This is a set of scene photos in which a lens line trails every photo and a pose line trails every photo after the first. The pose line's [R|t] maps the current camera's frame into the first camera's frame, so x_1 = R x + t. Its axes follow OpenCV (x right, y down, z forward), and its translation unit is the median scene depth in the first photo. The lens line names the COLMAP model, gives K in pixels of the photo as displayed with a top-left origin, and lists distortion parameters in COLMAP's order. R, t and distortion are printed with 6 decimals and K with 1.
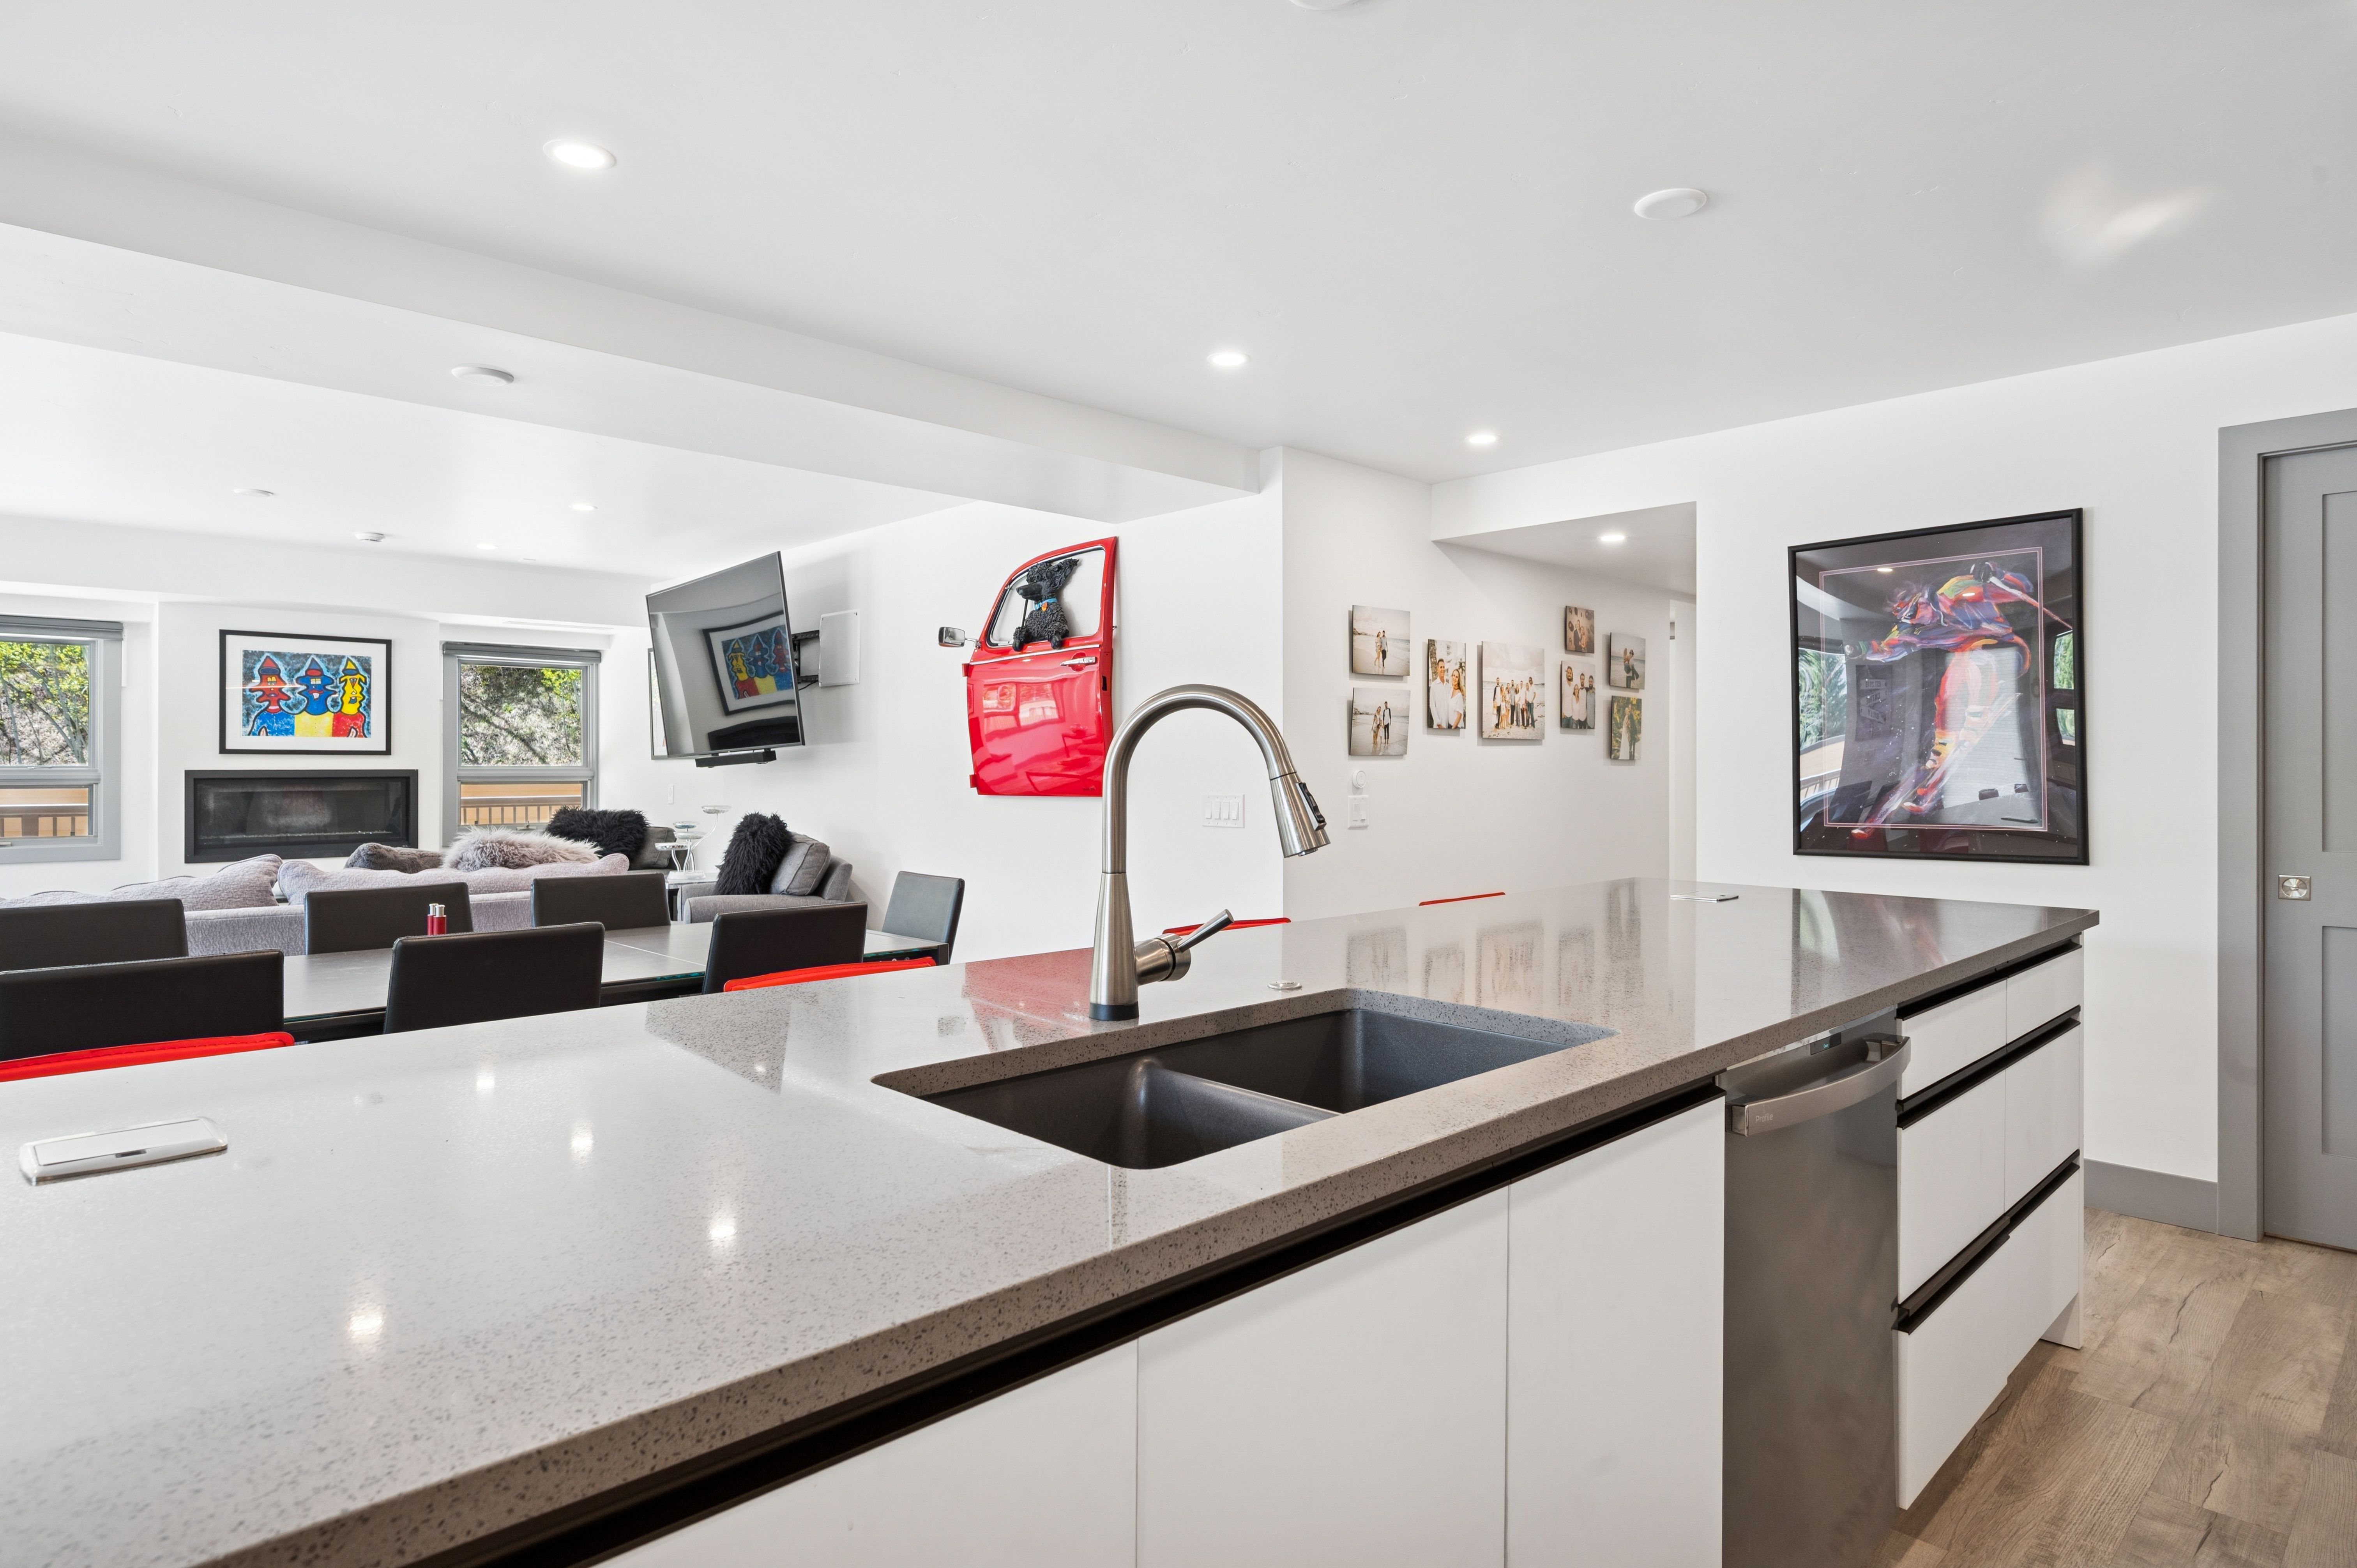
lens RADIAL K [[1275.2, 0, 1173.8], [0, 1275.2, 755.2], [0, 0, 1]] dist [0.005745, -0.001966]
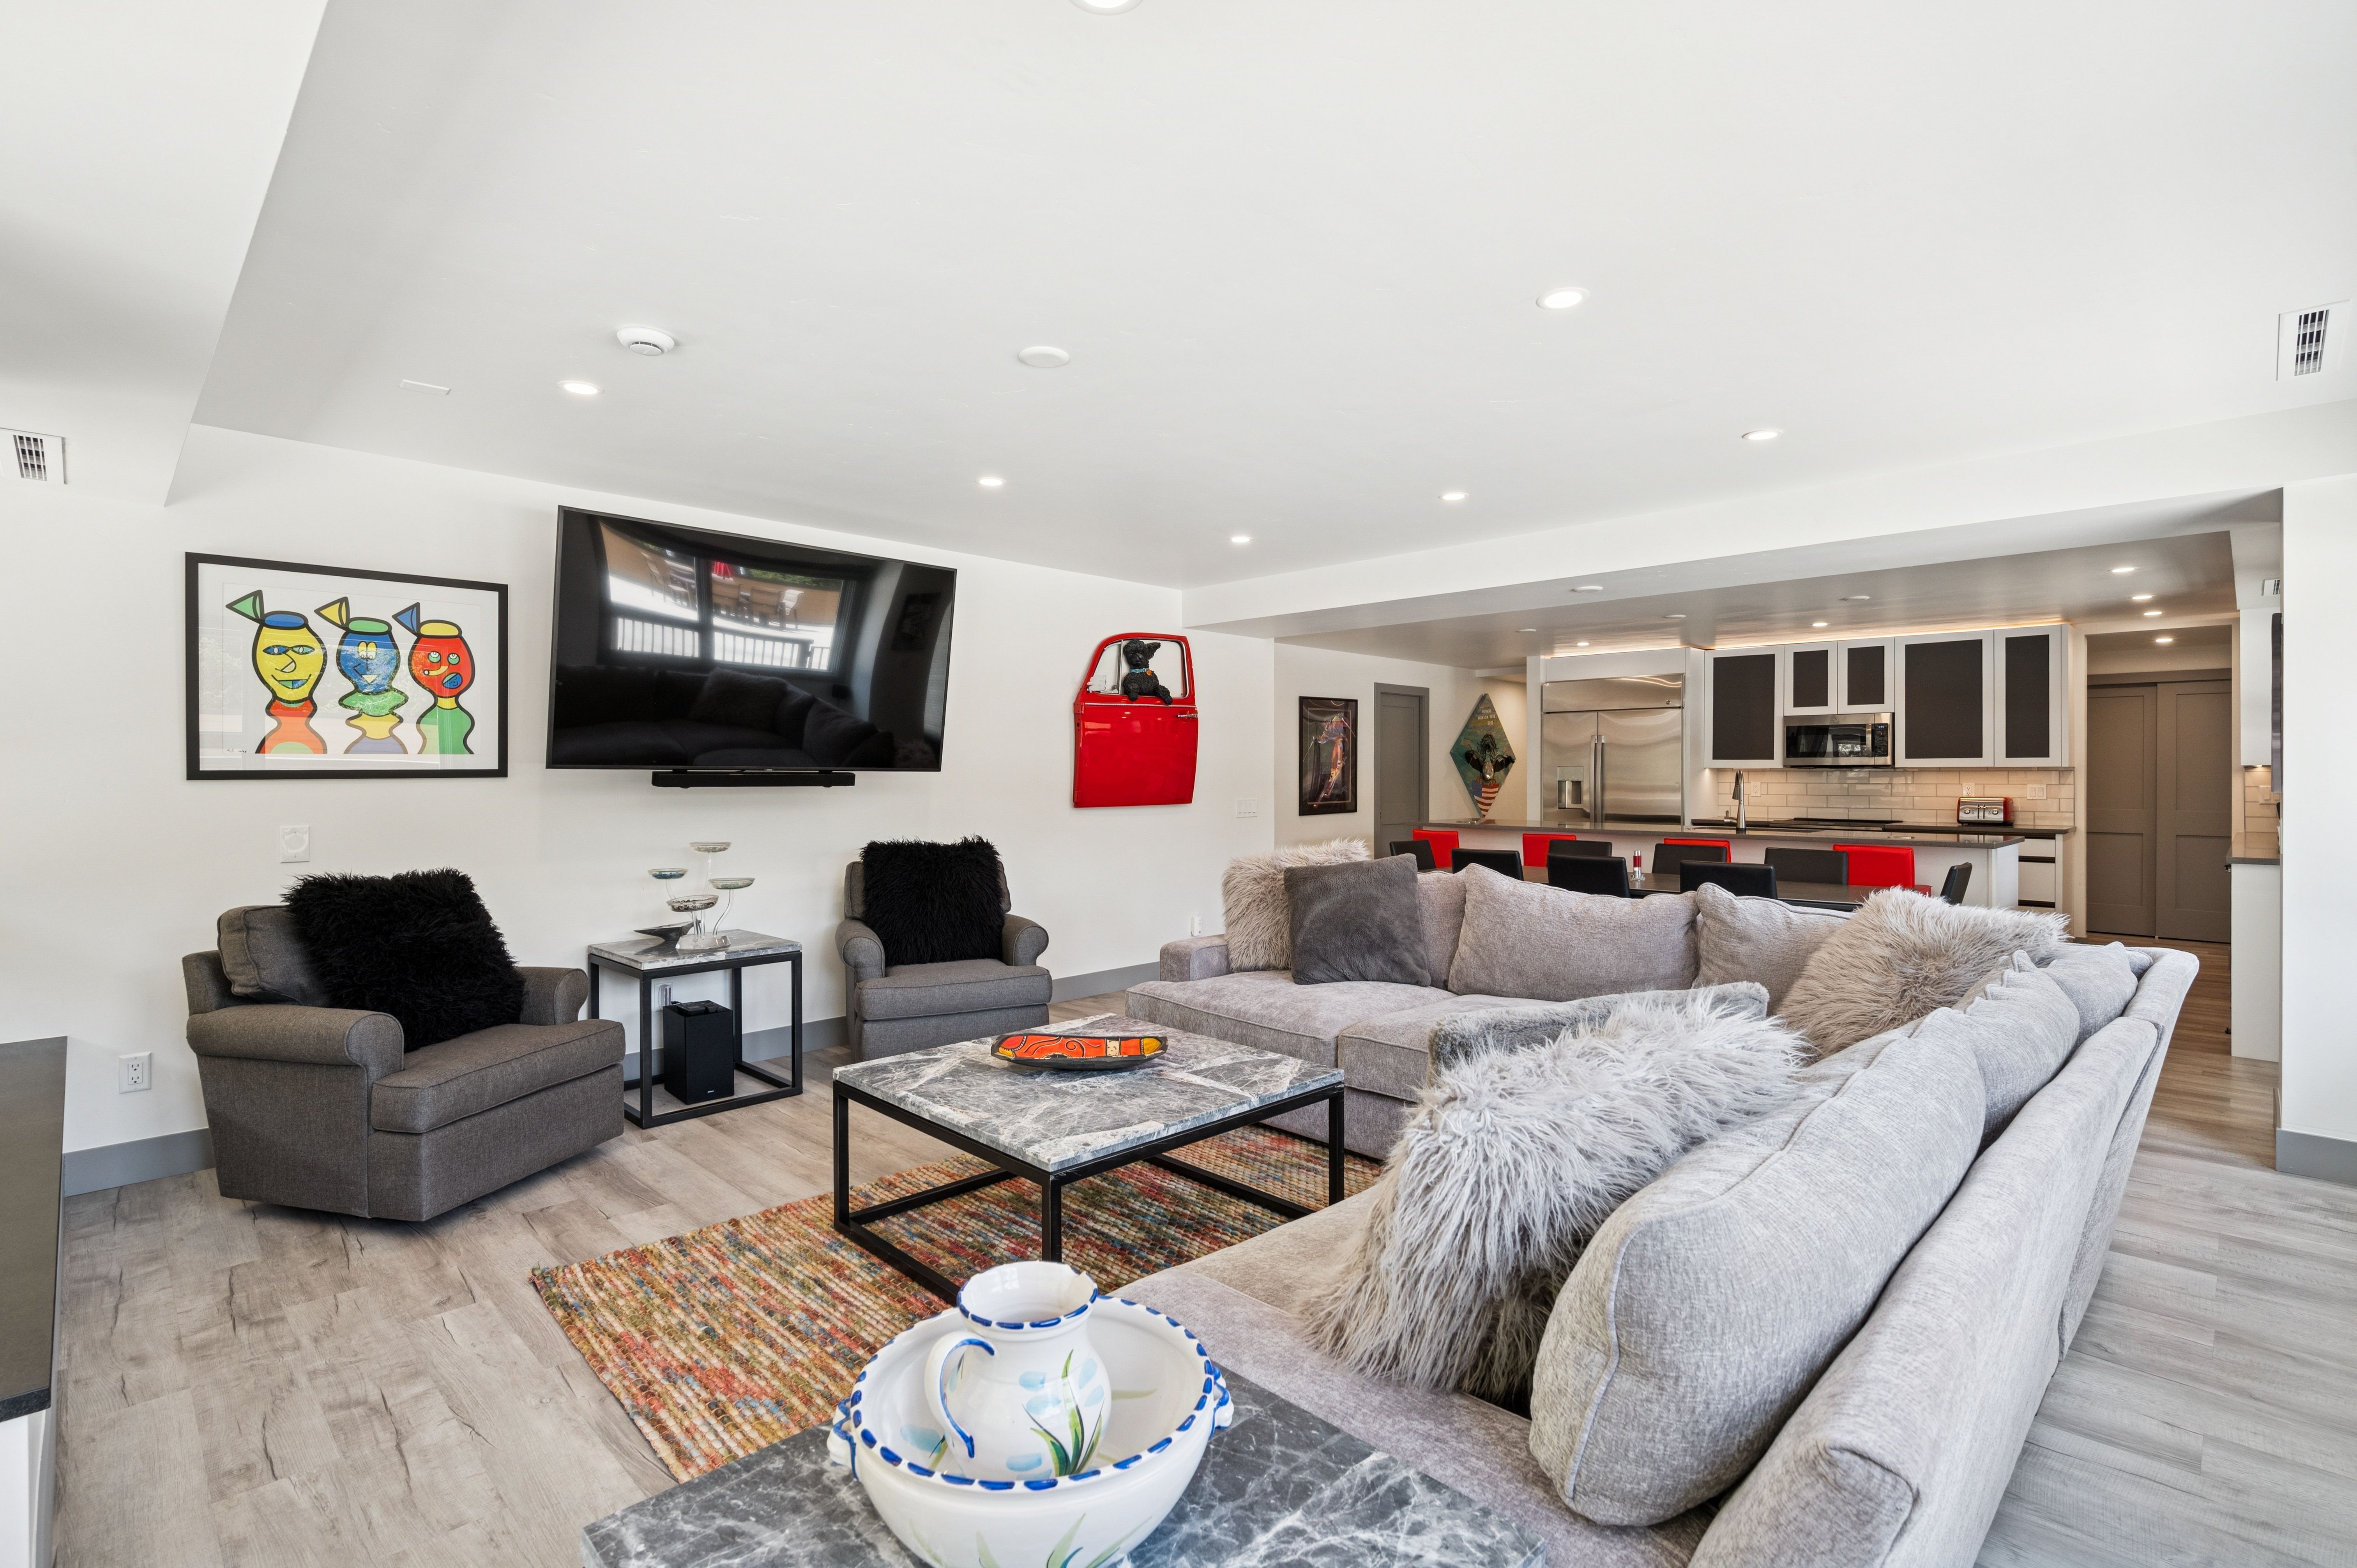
lens RADIAL K [[1099.5, 0, 1177.9], [0, 1099.5, 772.2], [0, 0, 1]] dist [-0.002501, -0.001272]
pose [[-0.022745, 0.001766, 0.999740, -0.929021], [-0.007789, 0.999968, -0.001943, -0.001786], [-0.999711, -0.007831, -0.022730, 0.696684]]
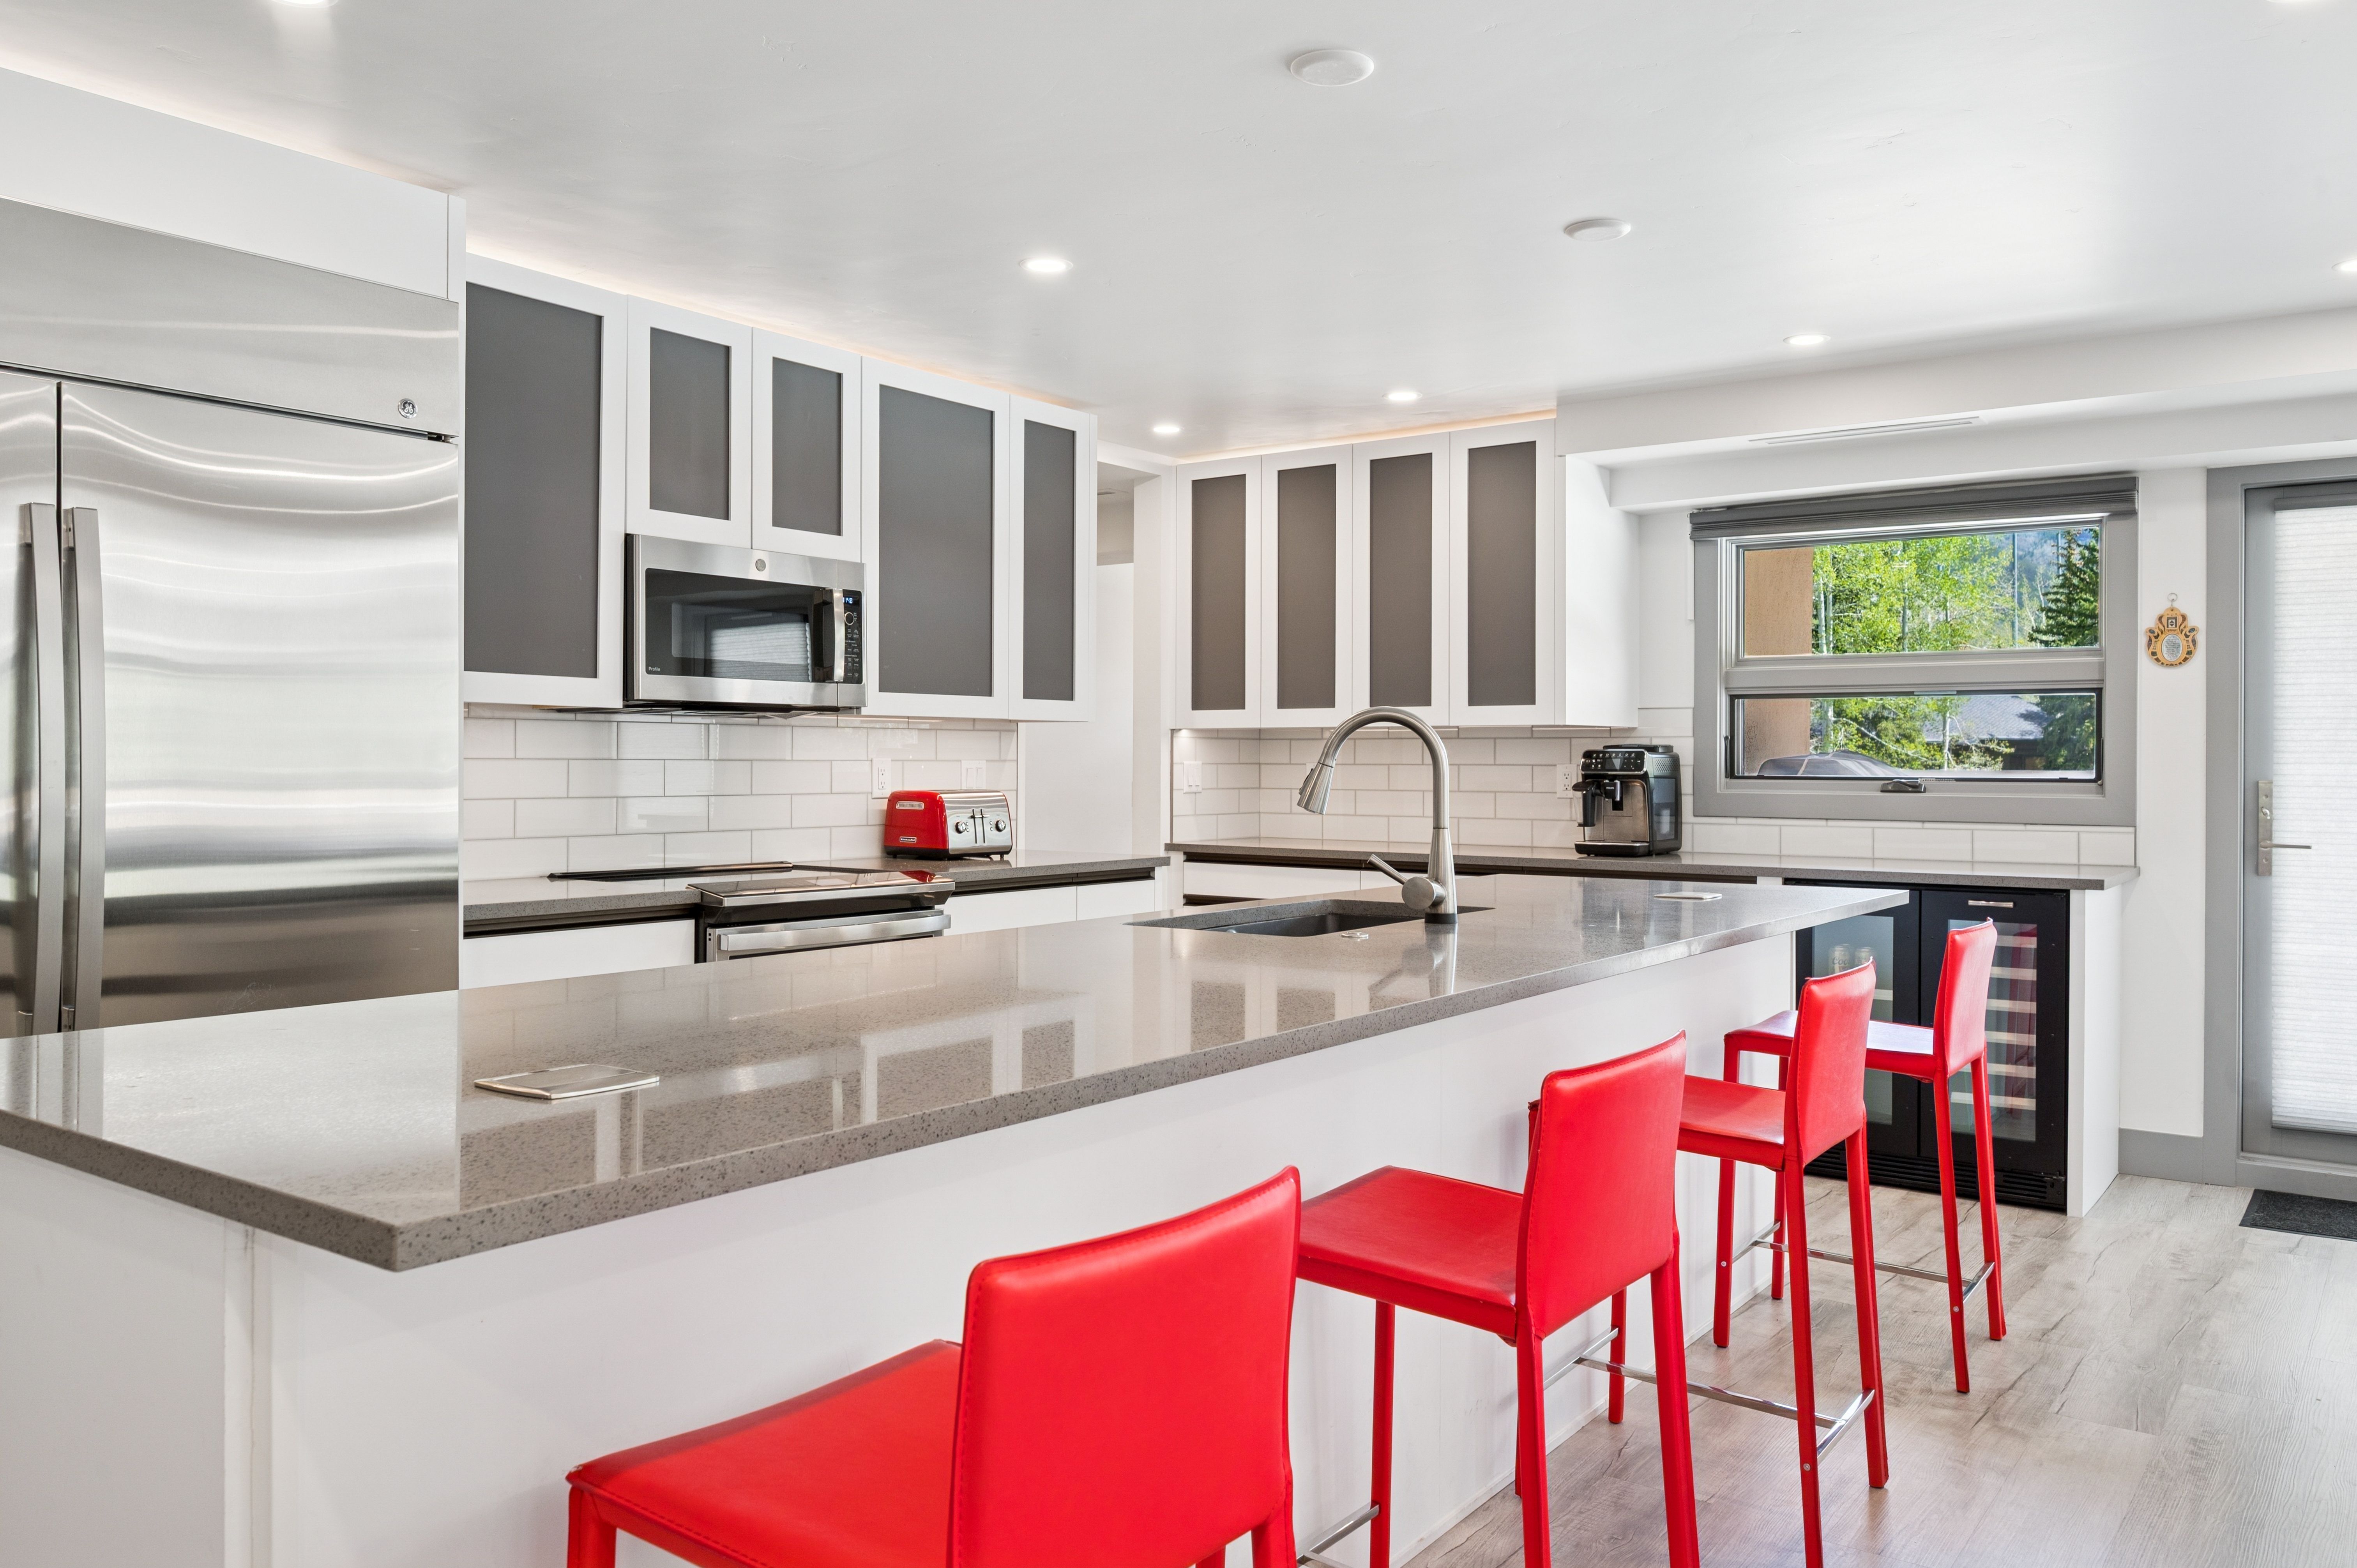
lens RADIAL K [[1767.6, 0, 1233.0], [0, 1767.6, 794.9], [0, 0, 1]] dist [0.005740, 0.000257]
pose [[-0.979960, 0.000220, -0.199197, 0.126262], [-0.001967, 0.999940, 0.010782, 0.007442], [0.199187, 0.010957, -0.979900, 0.618875]]
